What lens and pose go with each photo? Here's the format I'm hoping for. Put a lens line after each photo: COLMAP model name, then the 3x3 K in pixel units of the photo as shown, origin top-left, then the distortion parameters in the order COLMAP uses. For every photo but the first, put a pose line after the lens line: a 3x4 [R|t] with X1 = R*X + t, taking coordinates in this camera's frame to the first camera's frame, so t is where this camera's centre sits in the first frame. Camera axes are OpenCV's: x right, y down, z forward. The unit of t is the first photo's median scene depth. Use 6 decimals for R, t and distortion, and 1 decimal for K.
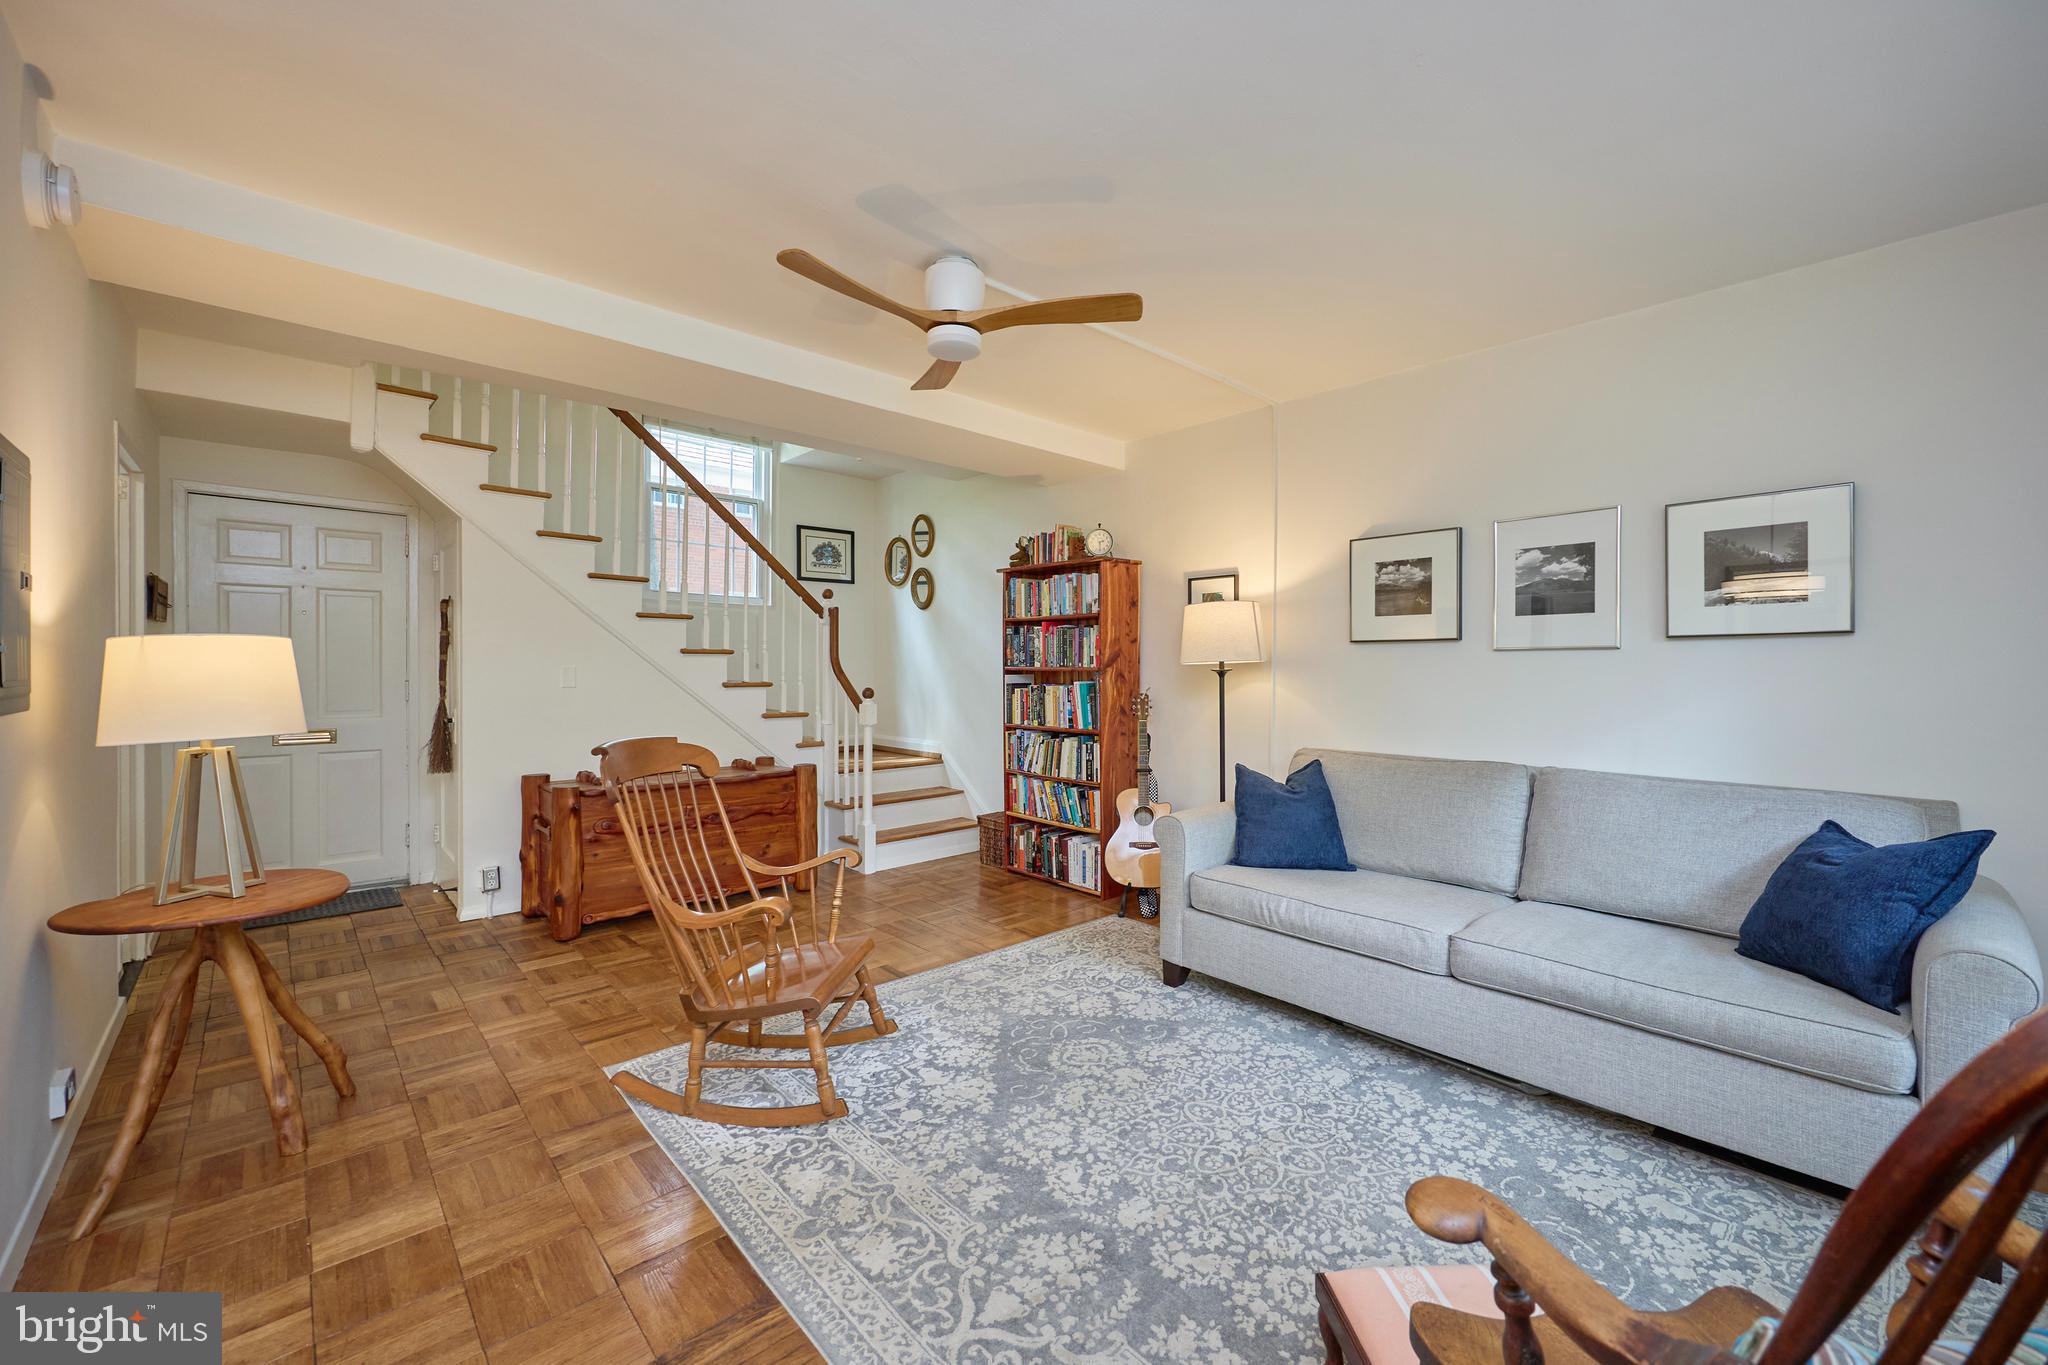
lens RADIAL K [[820.5, 0, 1014.3], [0, 820.5, 677.4], [0, 0, 1]] dist [-0.001652, 0.001177]
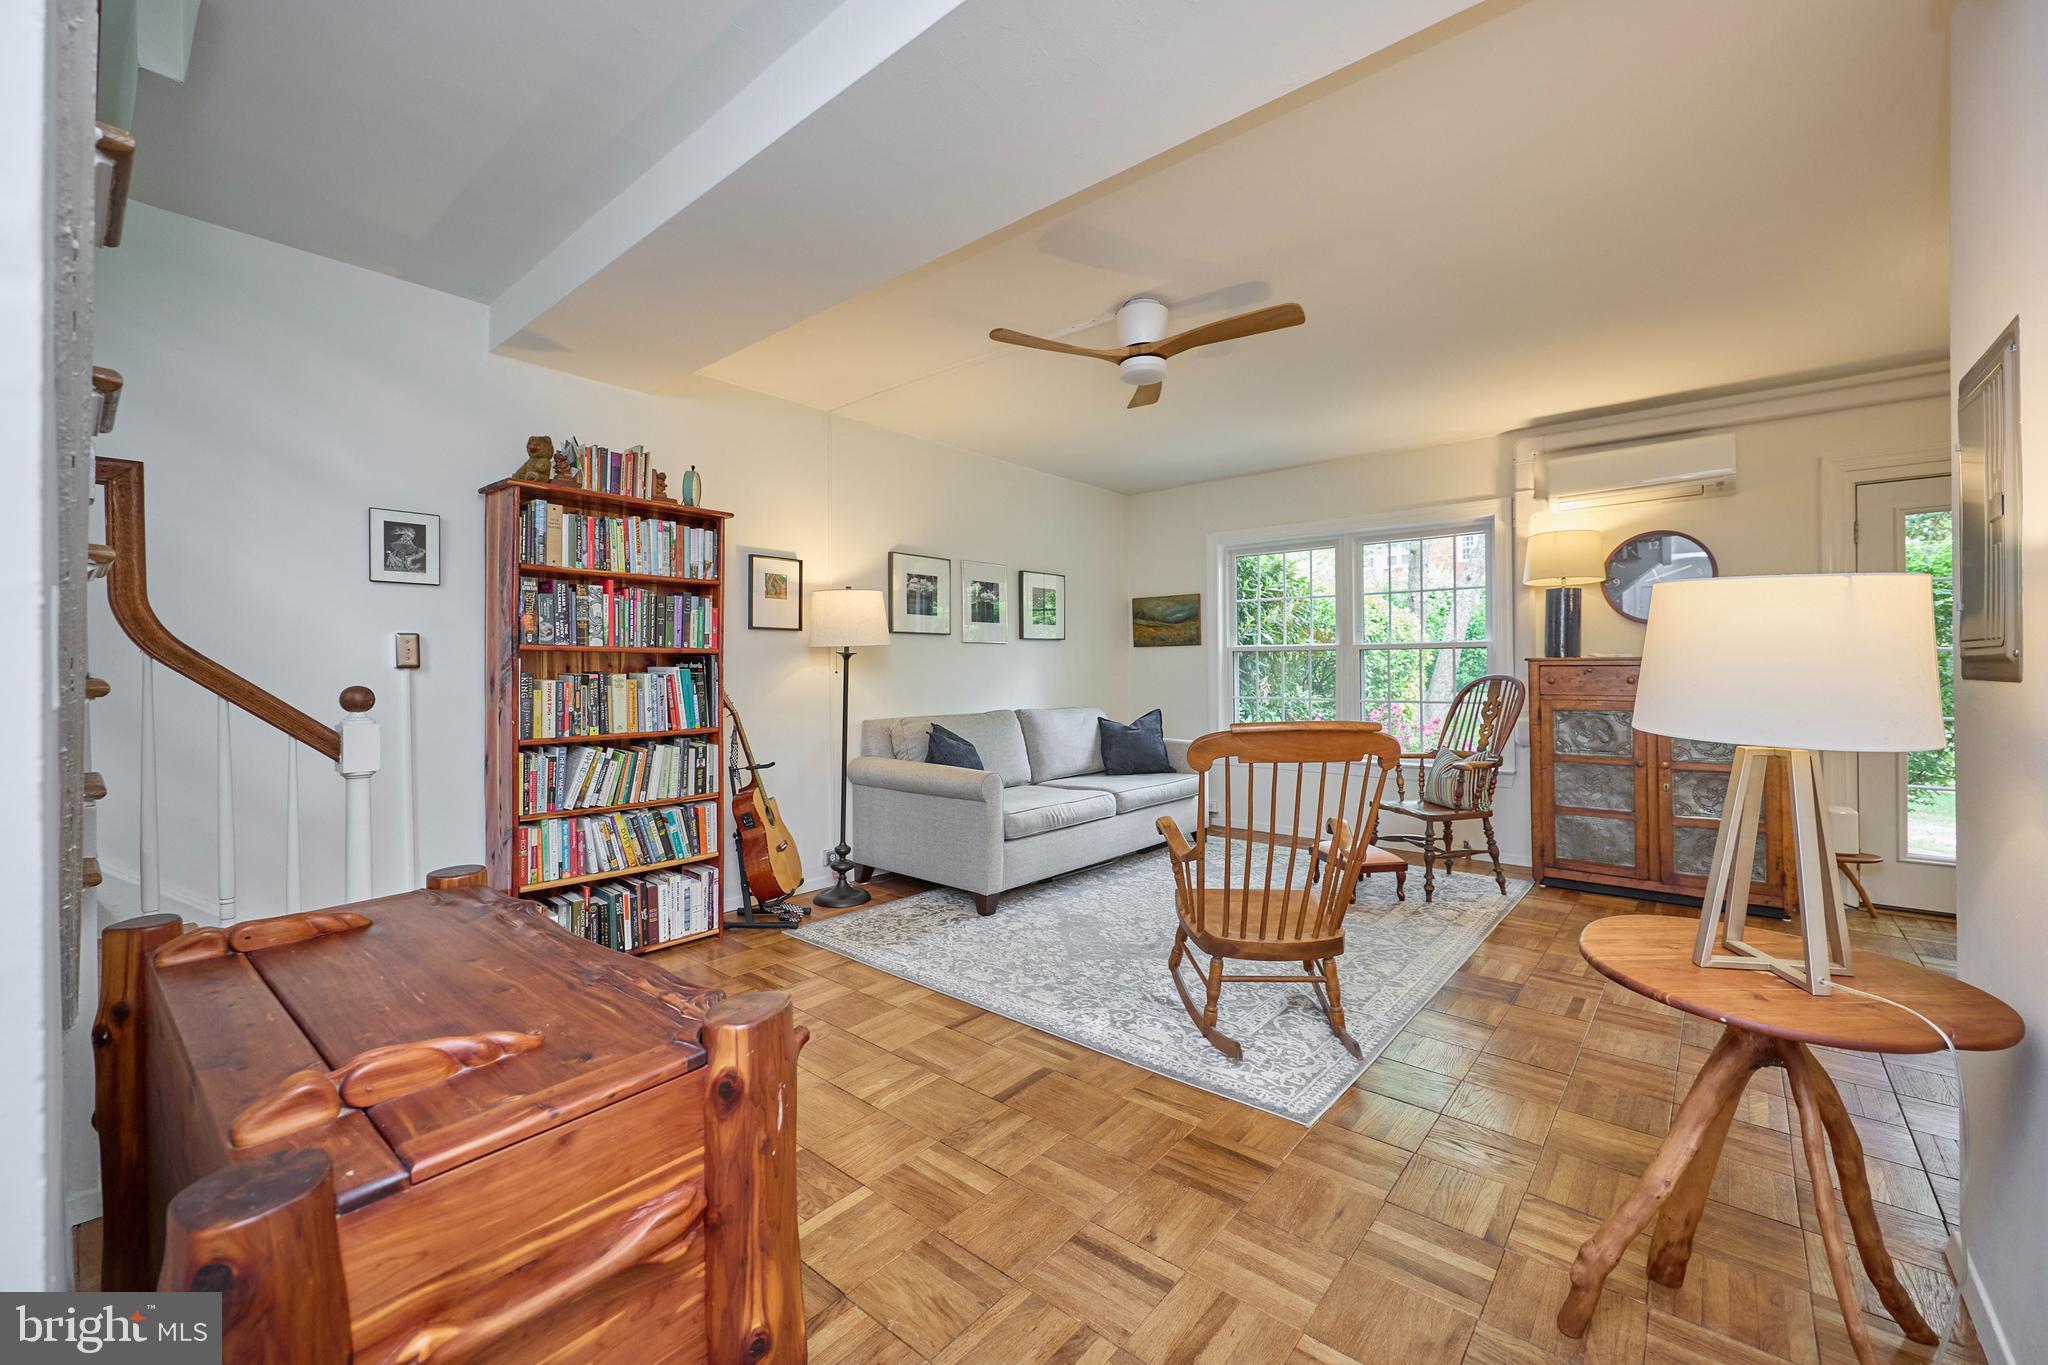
lens RADIAL K [[820.5, 0, 1042.8], [0, 820.5, 664.4], [0, 0, 1]] dist [-0.001652, 0.001177]
pose [[-0.149928, 0.000223, 0.988697, -0.782886], [0.014005, 0.999900, 0.001898, 0.006570], [-0.988598, 0.014131, -0.149916, 0.852810]]
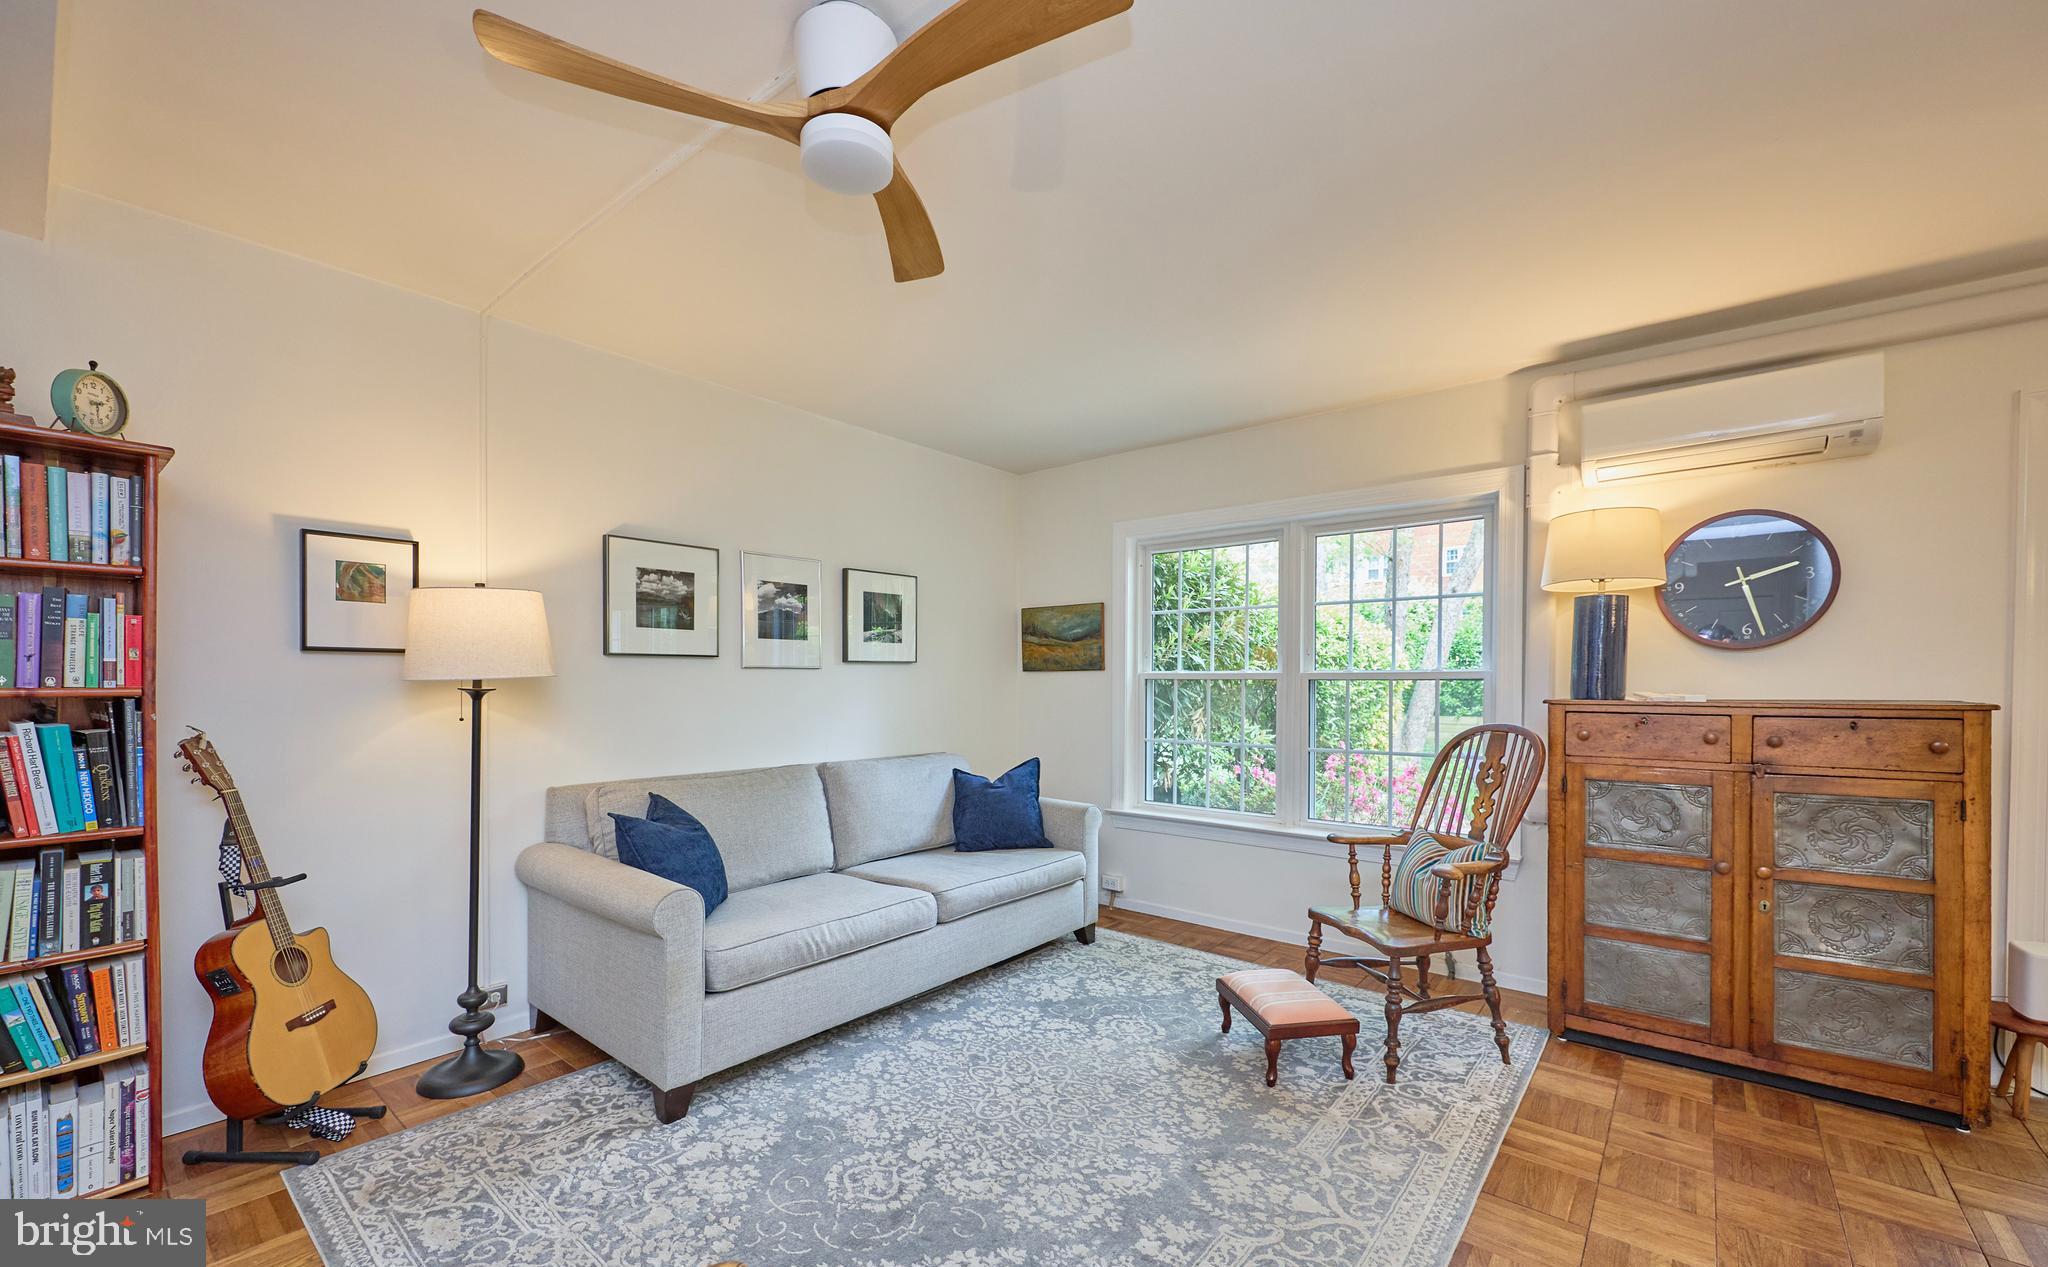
lens RADIAL K [[819.7, 0, 1040.2], [0, 819.7, 694.5], [0, 0, 1]] dist [0.000352, -0.000272]
pose [[-0.161659, -0.021507, 0.986612, -0.450126], [0.008506, 0.999695, 0.023186, -0.015217], [-0.986810, 0.012141, -0.161427, 0.615401]]
